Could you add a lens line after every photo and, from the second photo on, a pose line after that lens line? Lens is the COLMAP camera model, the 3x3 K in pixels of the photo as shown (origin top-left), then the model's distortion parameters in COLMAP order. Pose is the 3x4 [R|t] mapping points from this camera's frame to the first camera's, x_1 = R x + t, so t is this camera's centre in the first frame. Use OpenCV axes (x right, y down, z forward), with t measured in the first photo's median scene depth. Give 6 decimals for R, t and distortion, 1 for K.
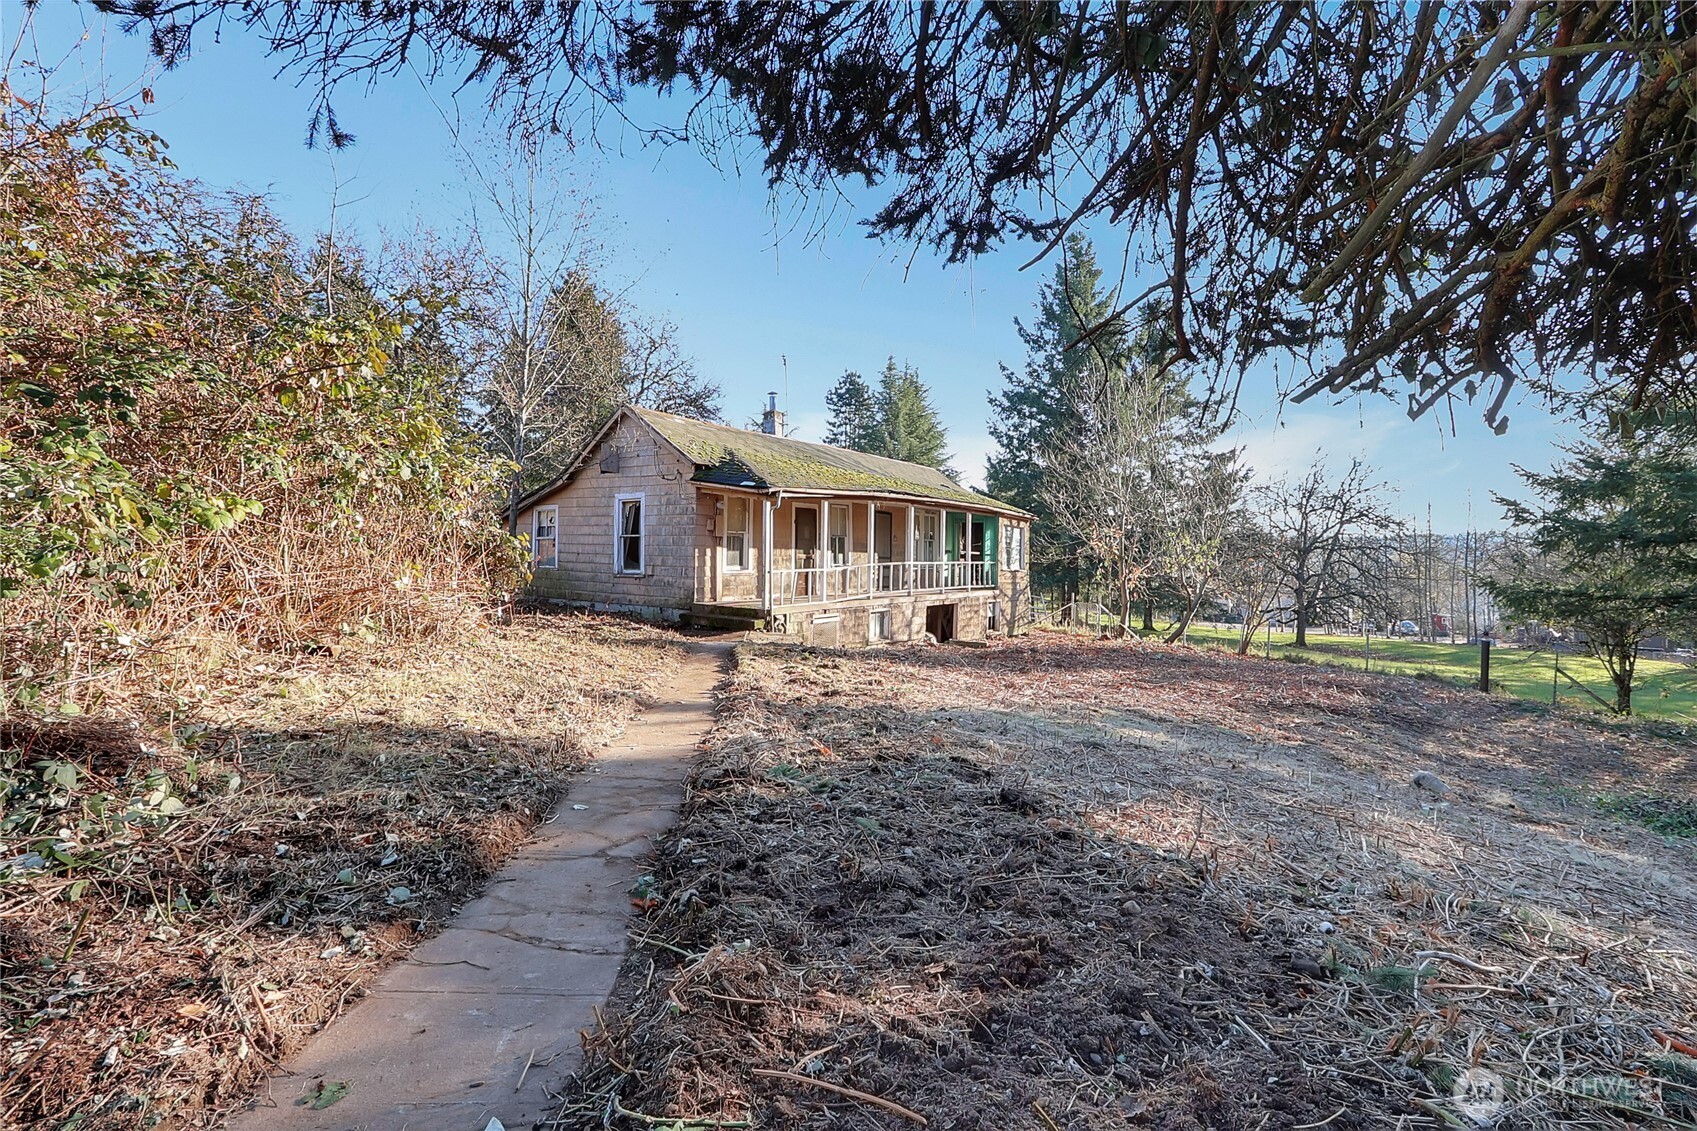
lens RADIAL K [[778.1, 0, 851.5], [0, 778.1, 565.1], [0, 0, 1]] dist [-0.011081, 0.001643]
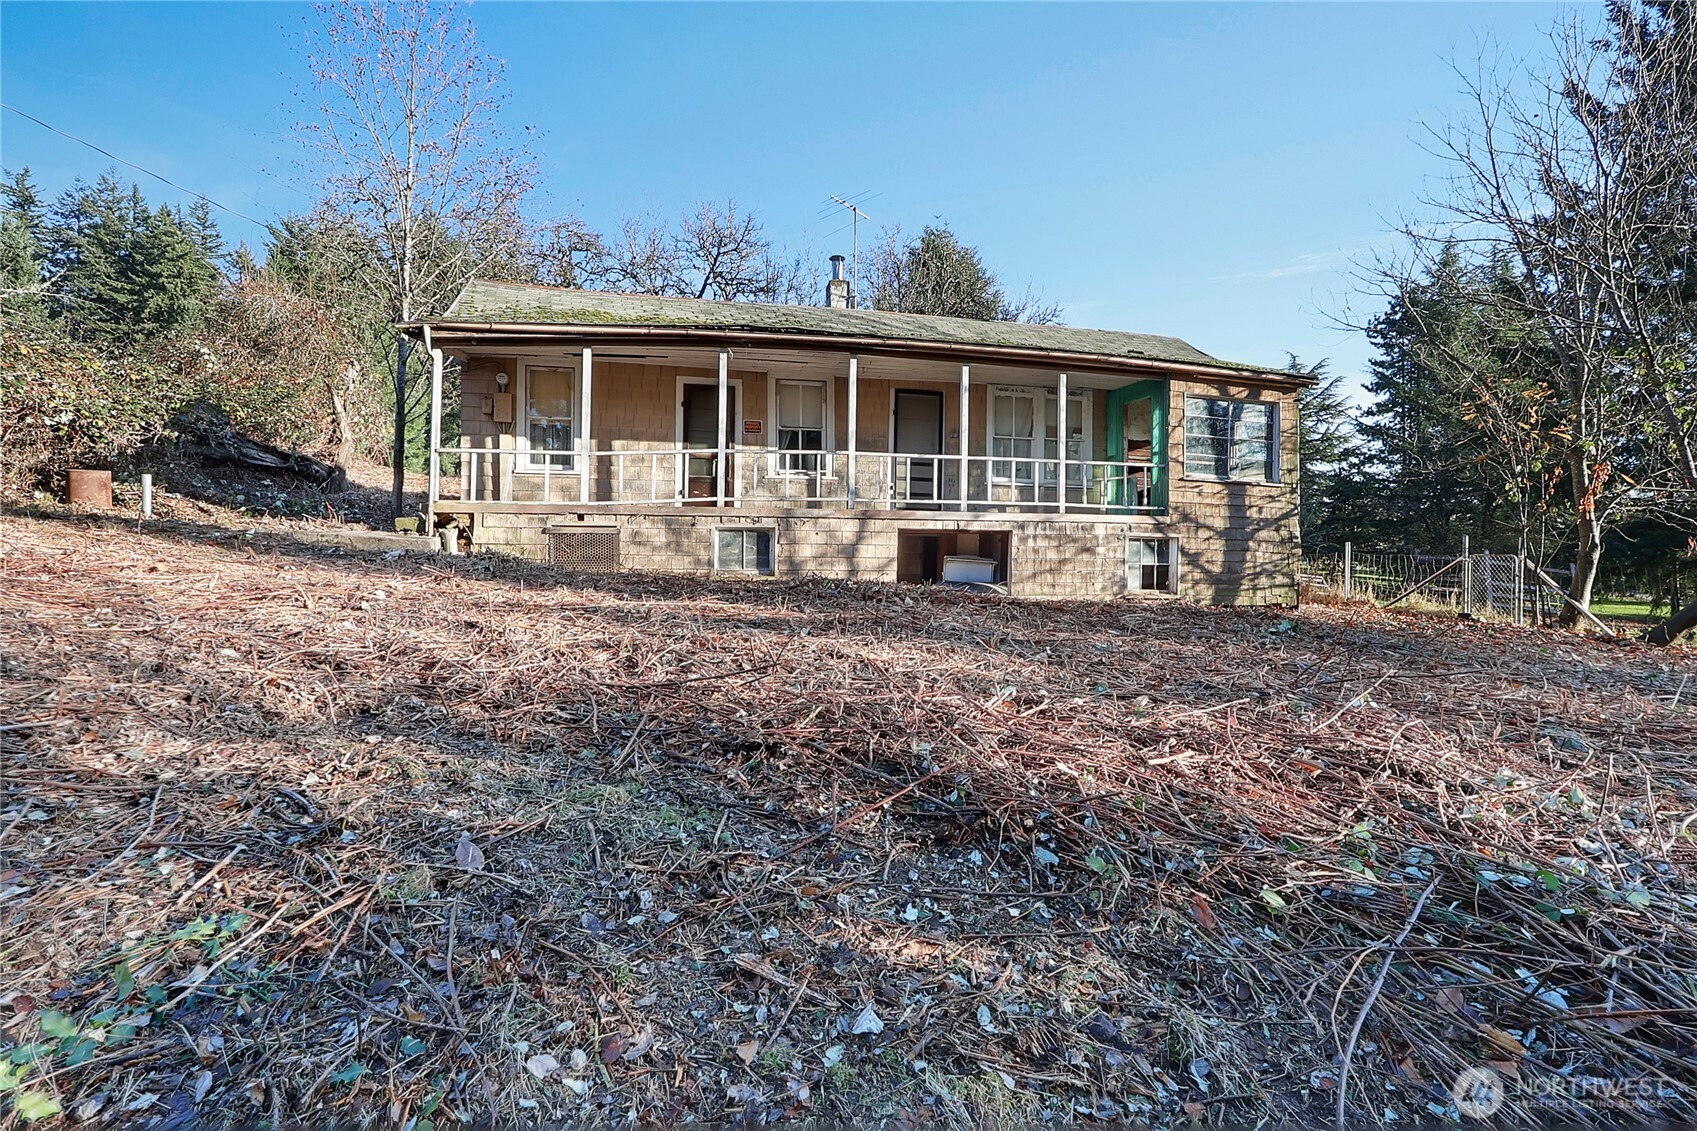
lens RADIAL K [[778.1, 0, 866.3], [0, 778.1, 564.5], [0, 0, 1]] dist [-0.011081, 0.001643]
pose [[0.740919, -0.005483, -0.671572, 0.381567], [-0.002261, 0.999941, -0.010658, 0.070026], [0.671590, 0.009416, 0.740863, 0.447122]]
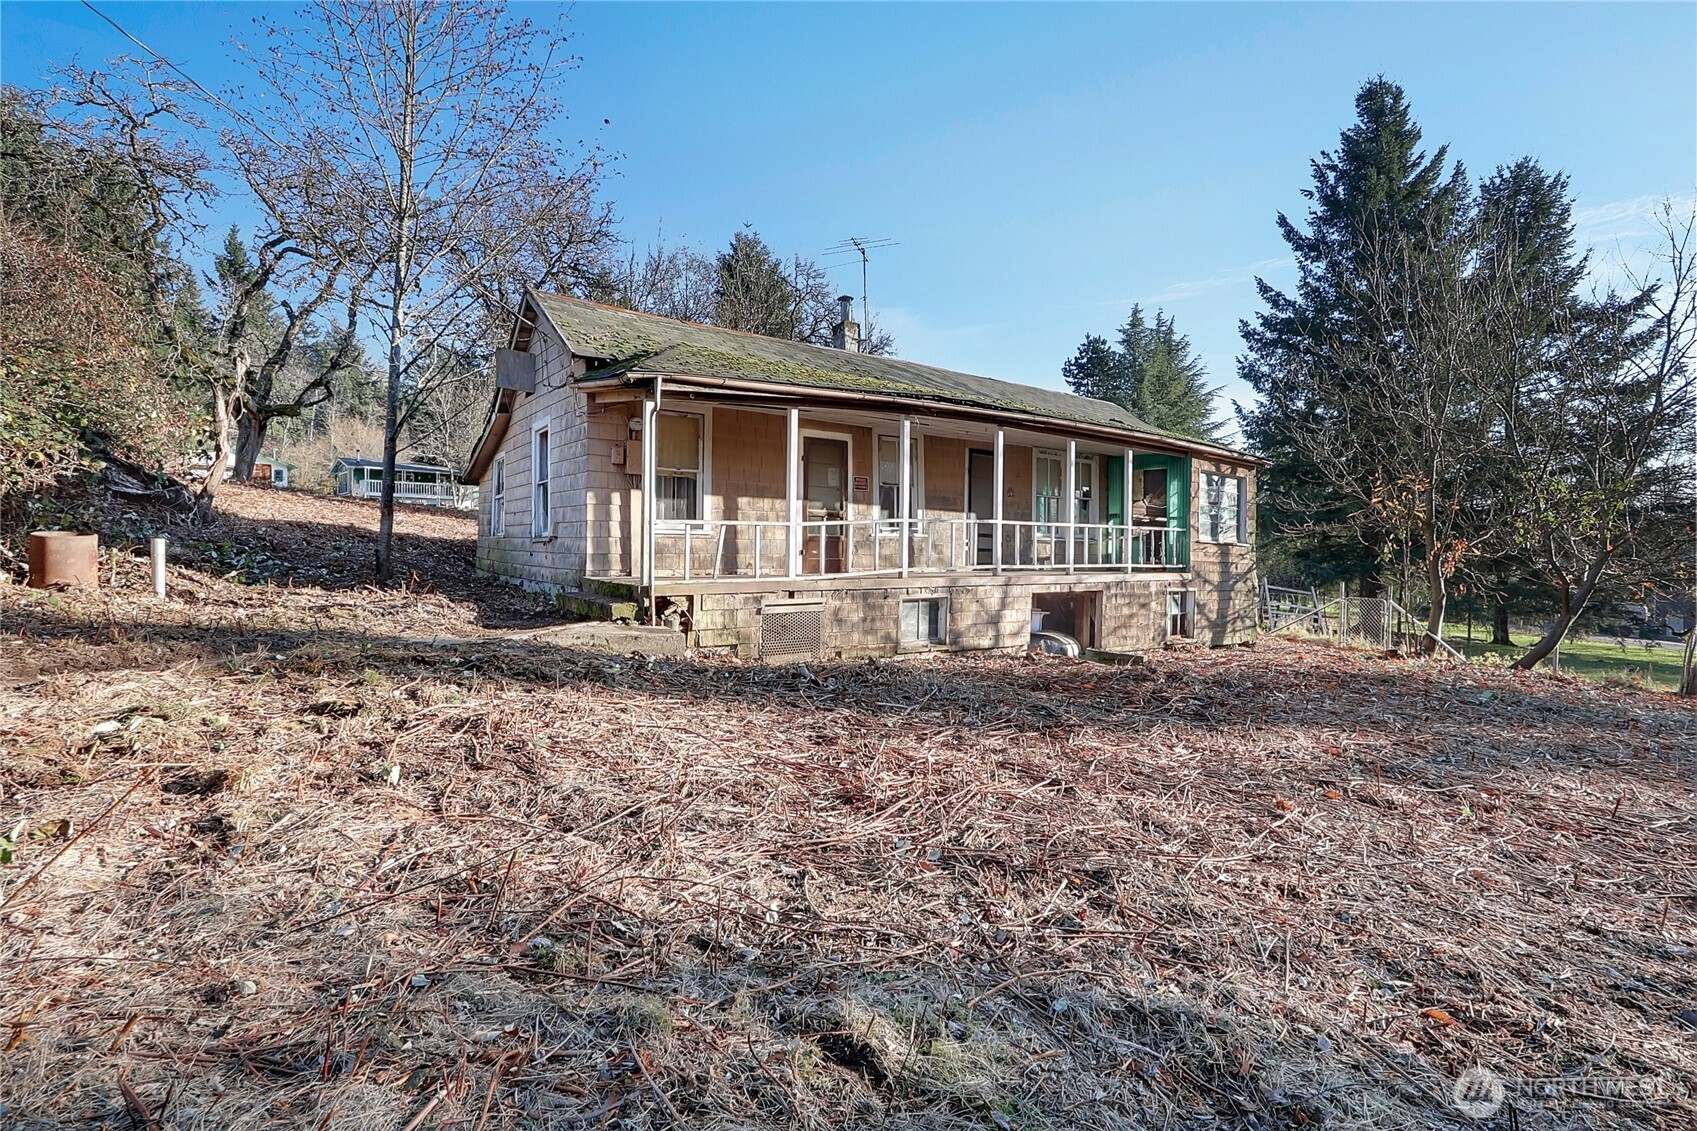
lens RADIAL K [[778.1, 0, 851.0], [0, 778.1, 565.7], [0, 0, 1]] dist [-0.011081, 0.001643]
pose [[0.940656, 0.000259, -0.339361, 0.138755], [0.000110, 0.999999, 0.001068, 0.024729], [0.339361, -0.001042, 0.940656, 0.301132]]
